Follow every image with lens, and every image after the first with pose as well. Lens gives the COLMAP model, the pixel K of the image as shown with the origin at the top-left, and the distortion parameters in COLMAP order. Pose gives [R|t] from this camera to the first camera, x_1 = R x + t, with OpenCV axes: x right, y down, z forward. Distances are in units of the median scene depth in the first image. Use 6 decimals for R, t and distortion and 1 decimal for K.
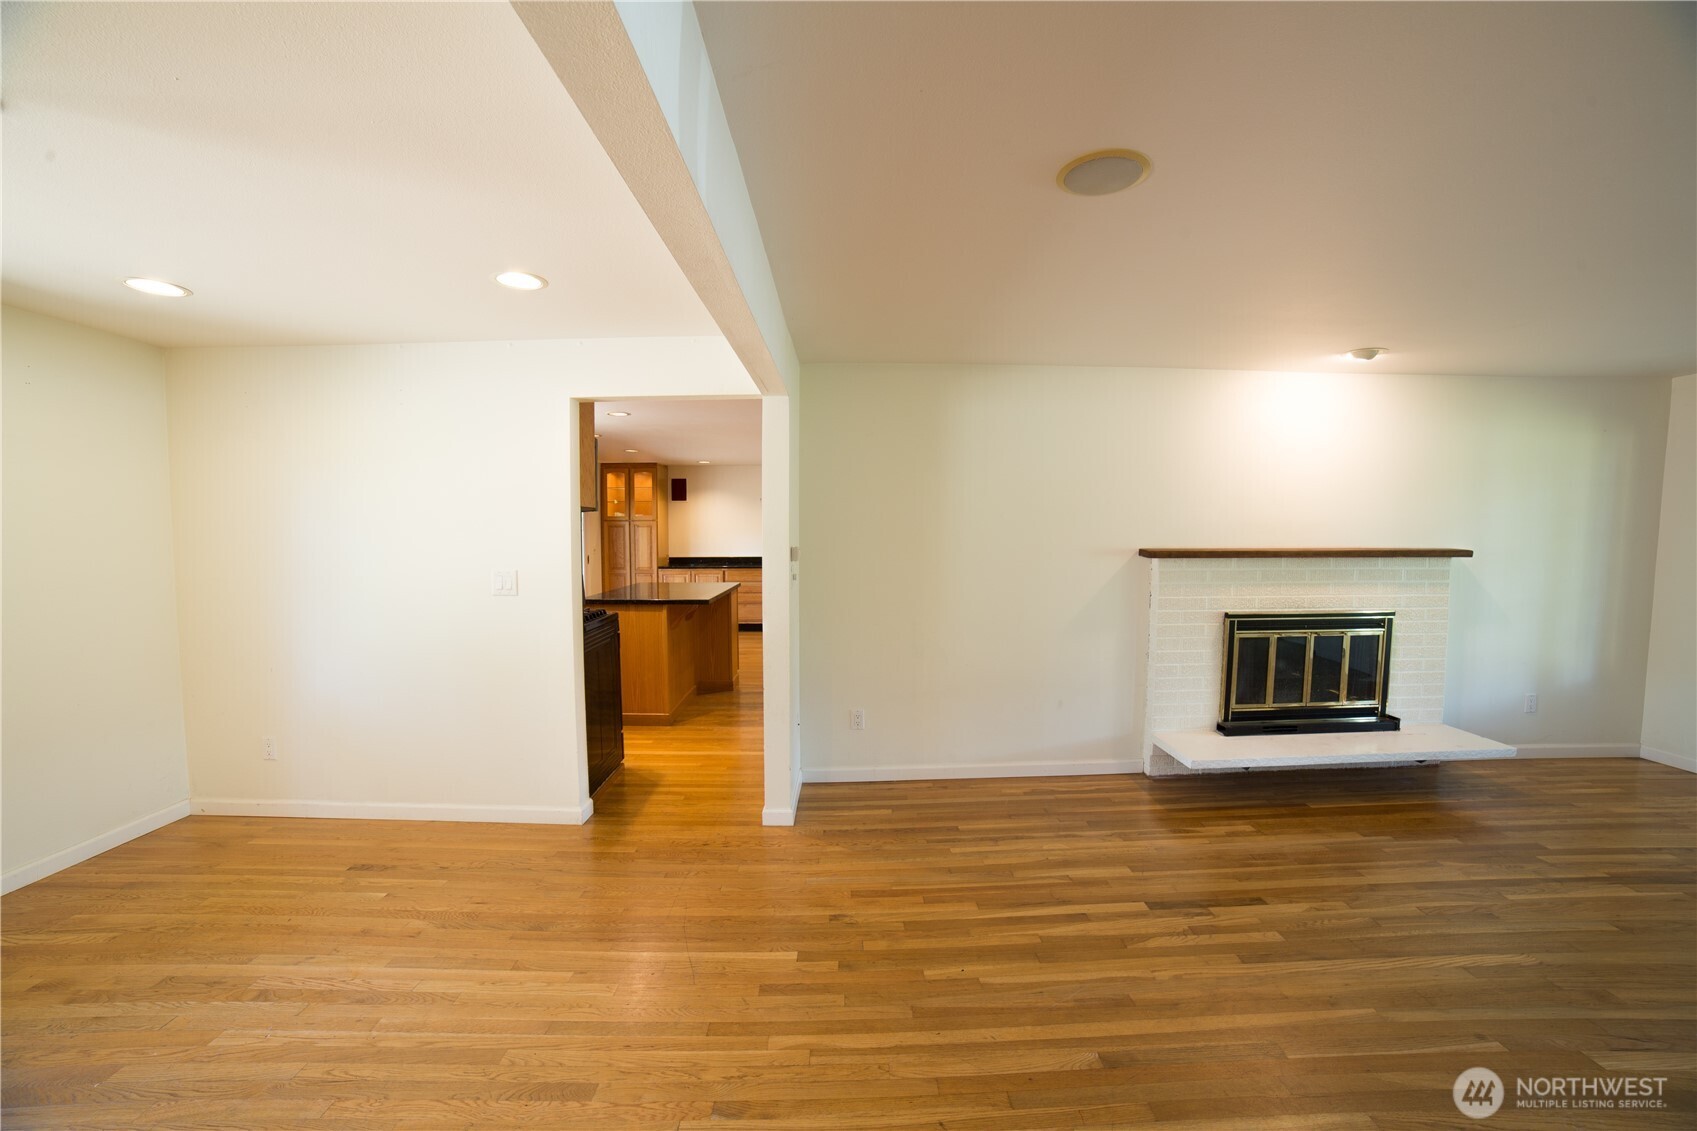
lens RADIAL K [[686.4, 0, 854.0], [0, 686.4, 567.9], [0, 0, 1]] dist [-0.103088, 0.033310]
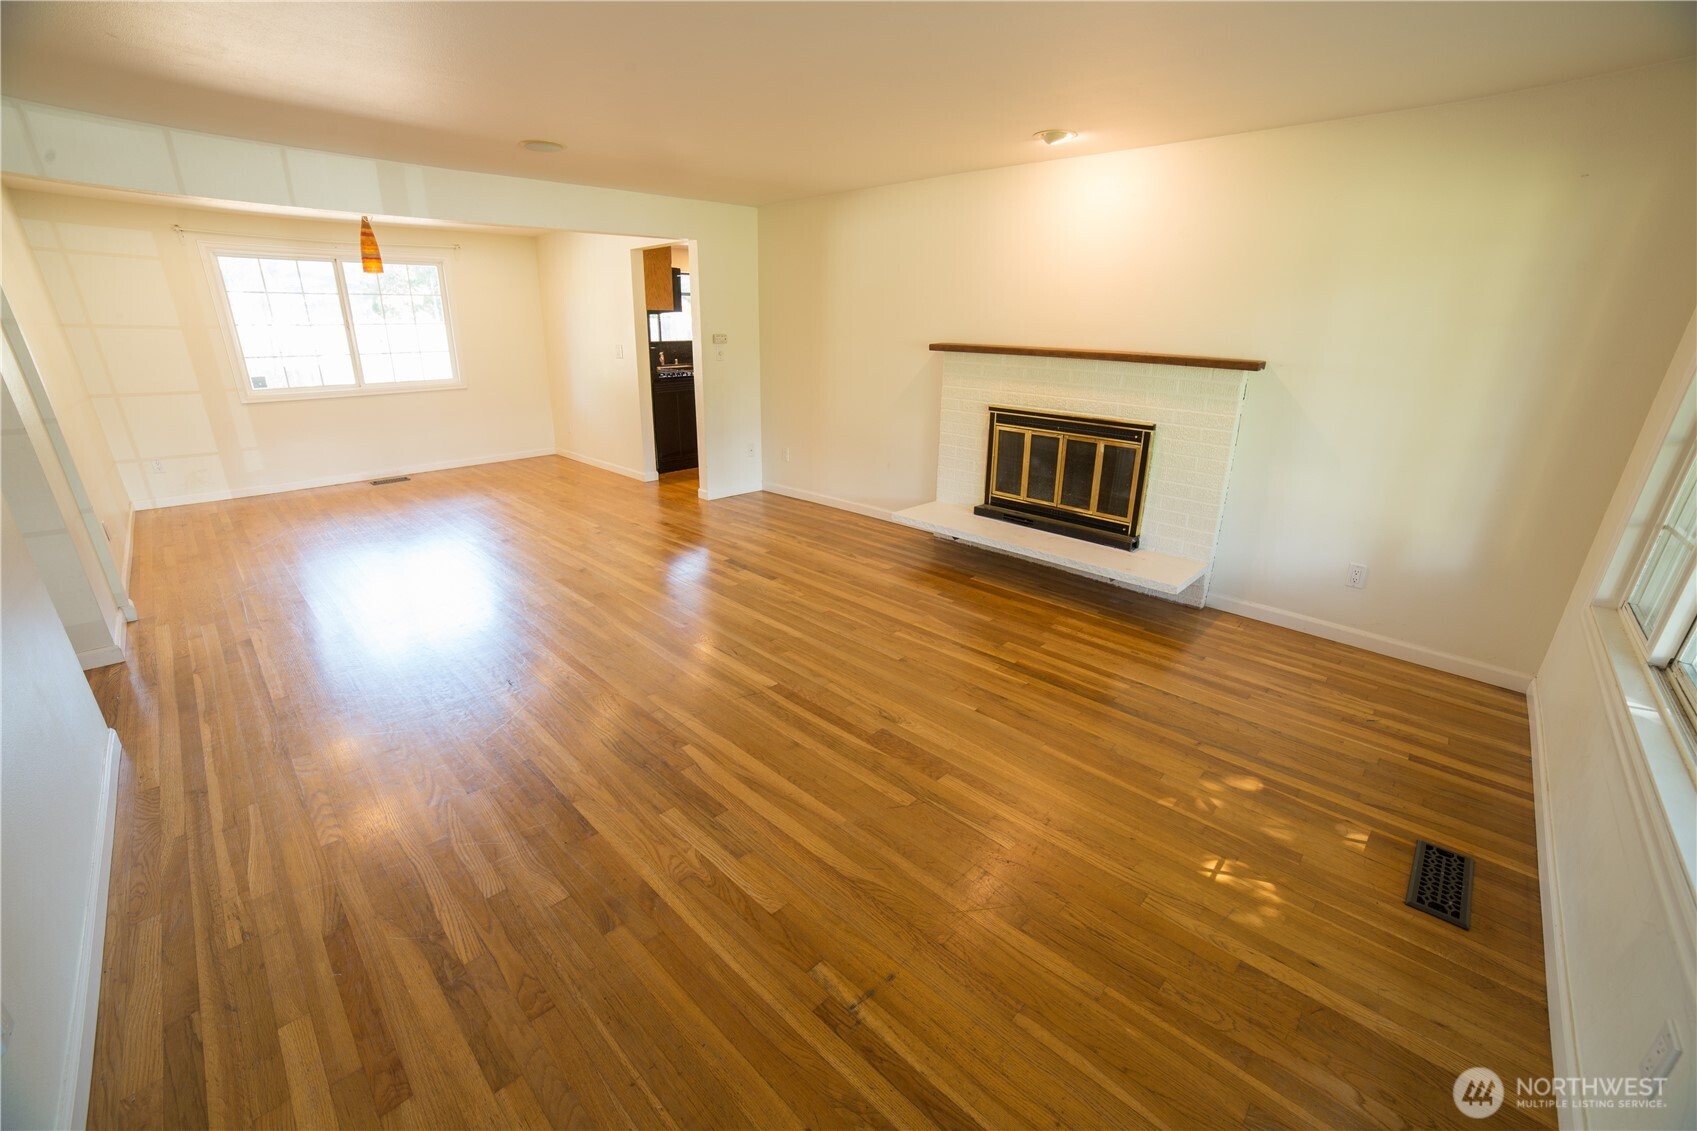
lens RADIAL K [[686.4, 0, 854.0], [0, 686.4, 567.9], [0, 0, 1]] dist [-0.103088, 0.033310]
pose [[0.706824, 0.248952, -0.662135, 1.333656], [-0.054638, 0.952443, 0.299778, -0.001178], [0.705277, -0.175712, 0.686811, 0.026625]]
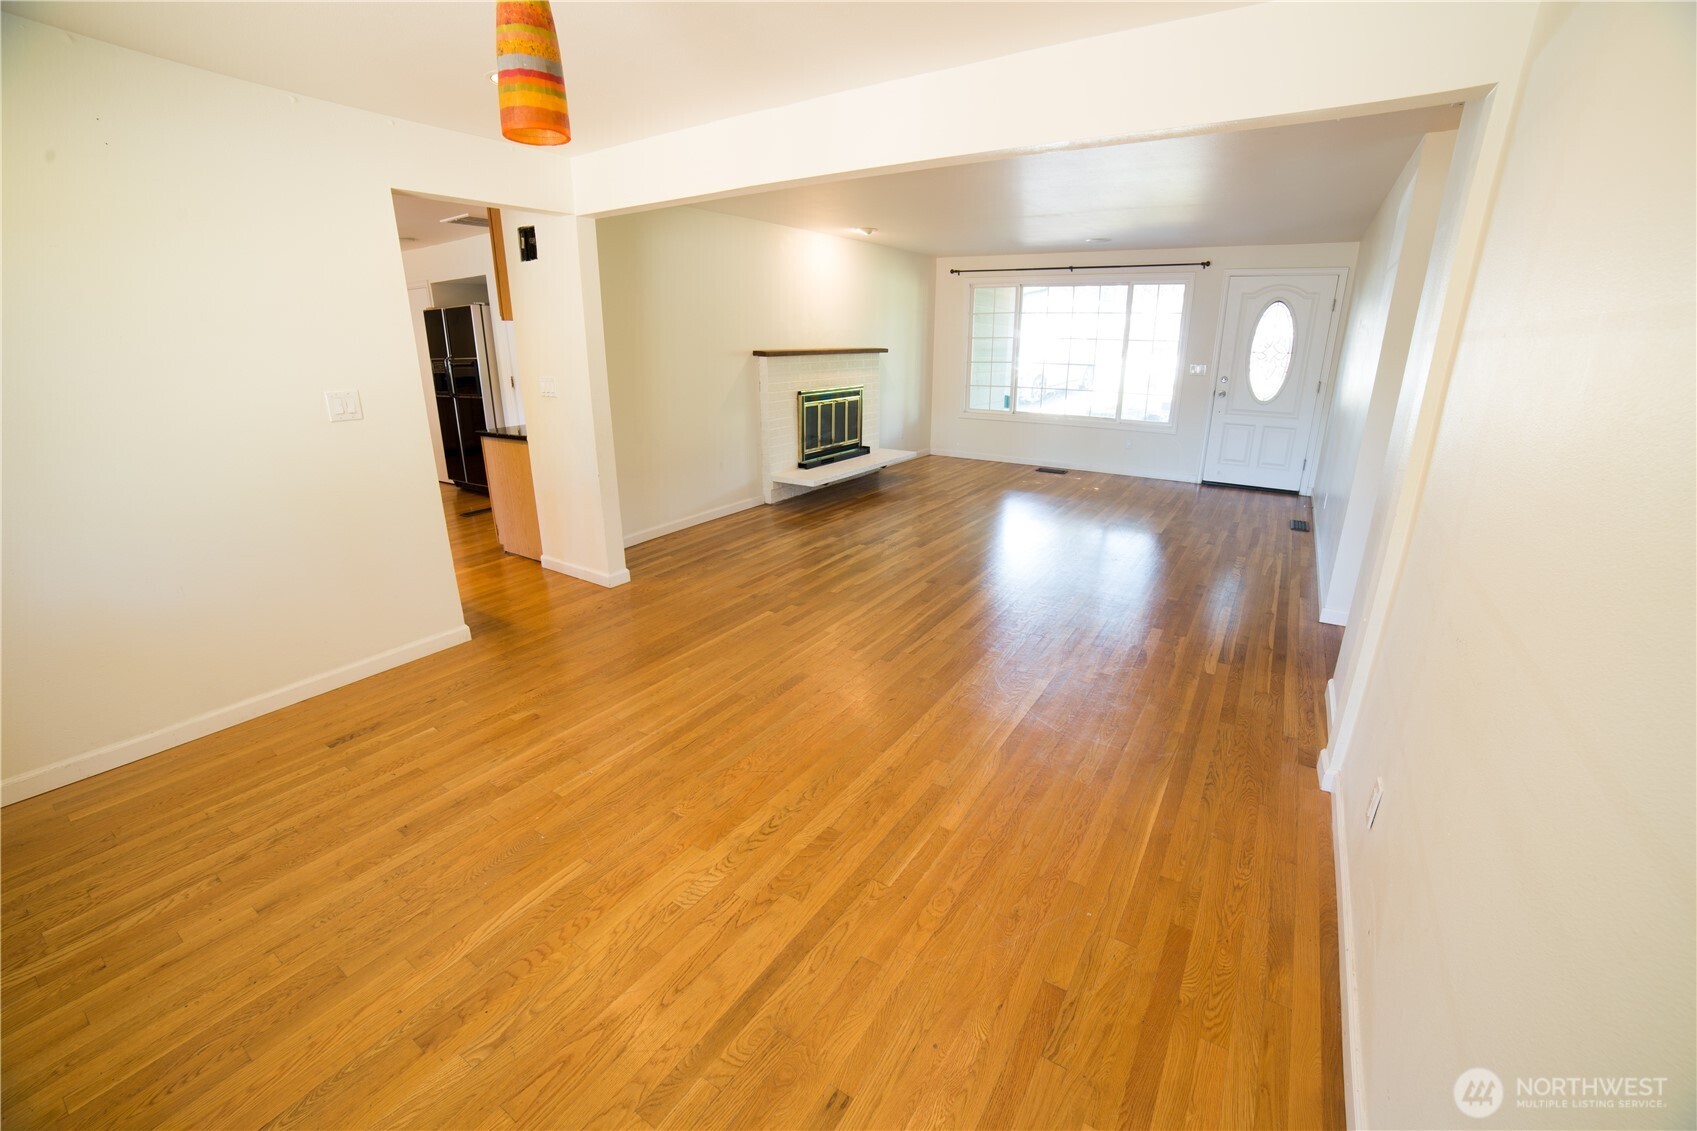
lens RADIAL K [[686.4, 0, 854.0], [0, 686.4, 567.9], [0, 0, 1]] dist [-0.103088, 0.033310]
pose [[0.554839, -0.261968, 0.789637, -0.824146], [0.044208, 0.957074, 0.286453, 0.012028], [-0.830783, -0.124027, 0.542603, -0.032128]]
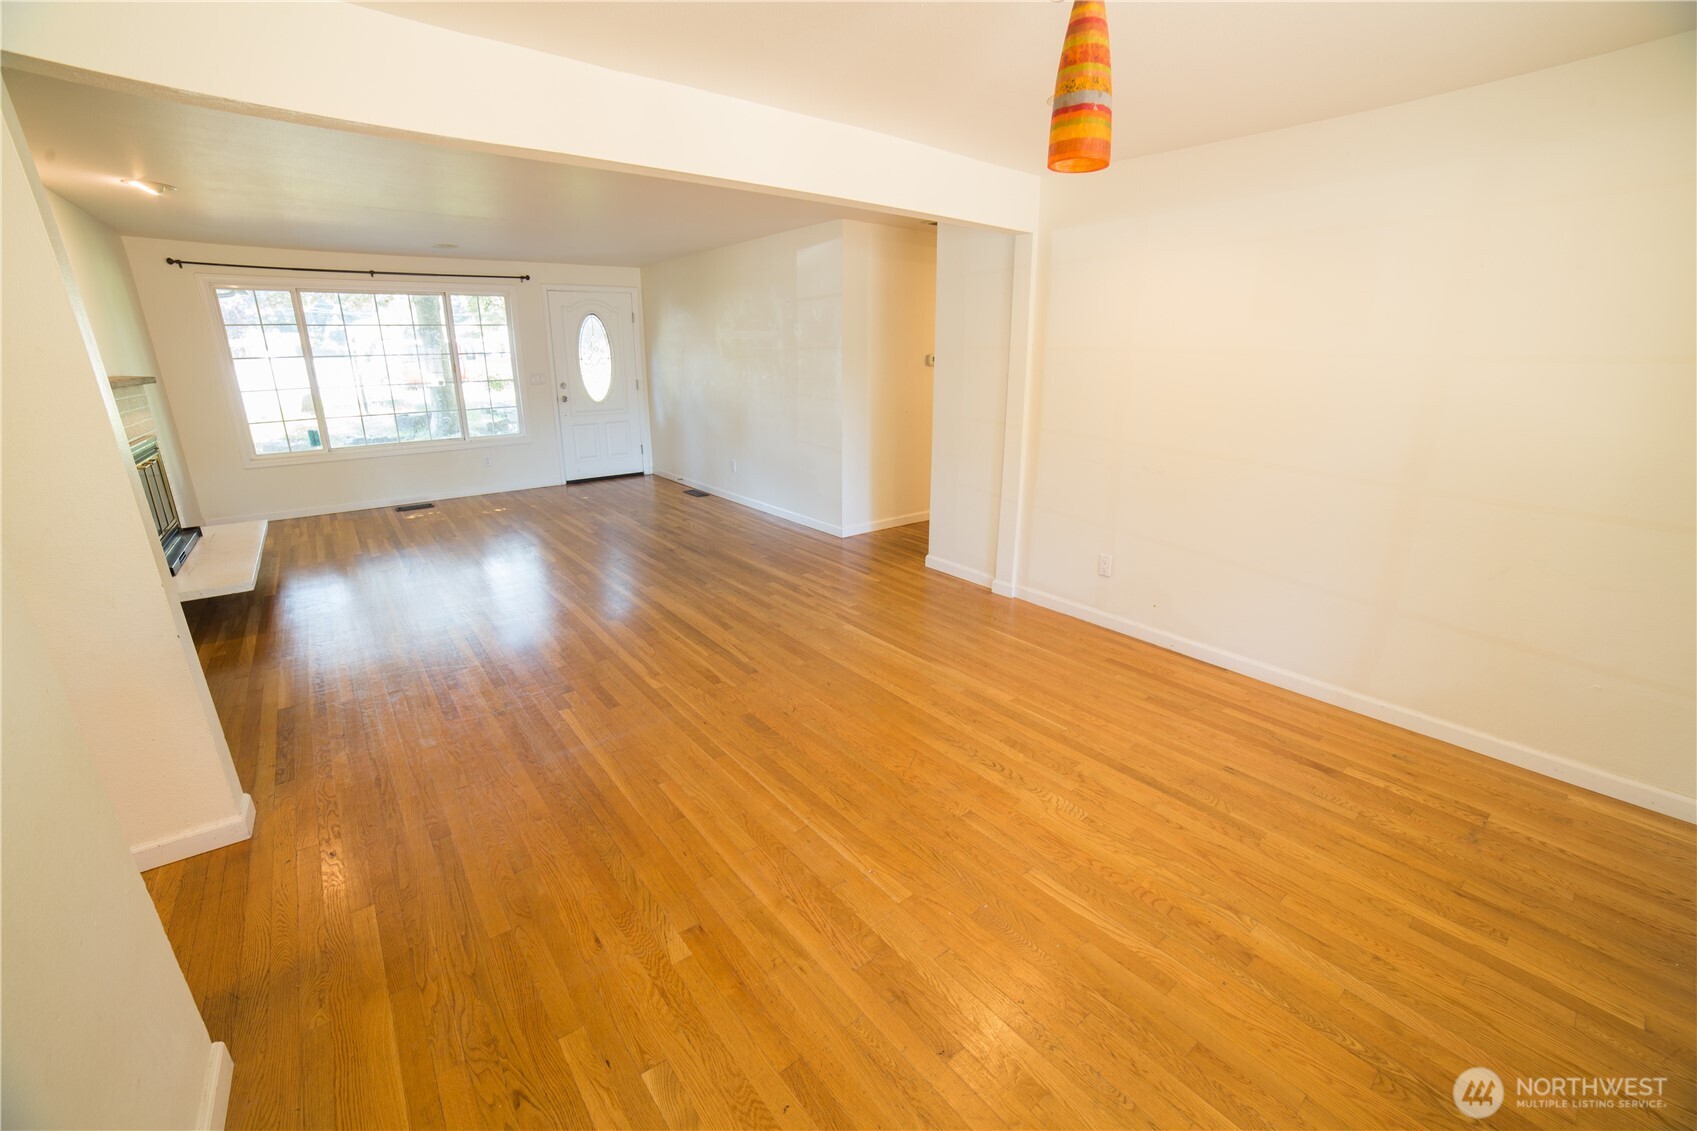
lens RADIAL K [[686.4, 0, 854.0], [0, 686.4, 567.9], [0, 0, 1]] dist [-0.103088, 0.033310]
pose [[-0.612939, -0.239680, 0.752900, -0.846792], [0.037231, 0.943062, 0.330526, -0.035640], [-0.789252, 0.230623, -0.569117, 0.803328]]
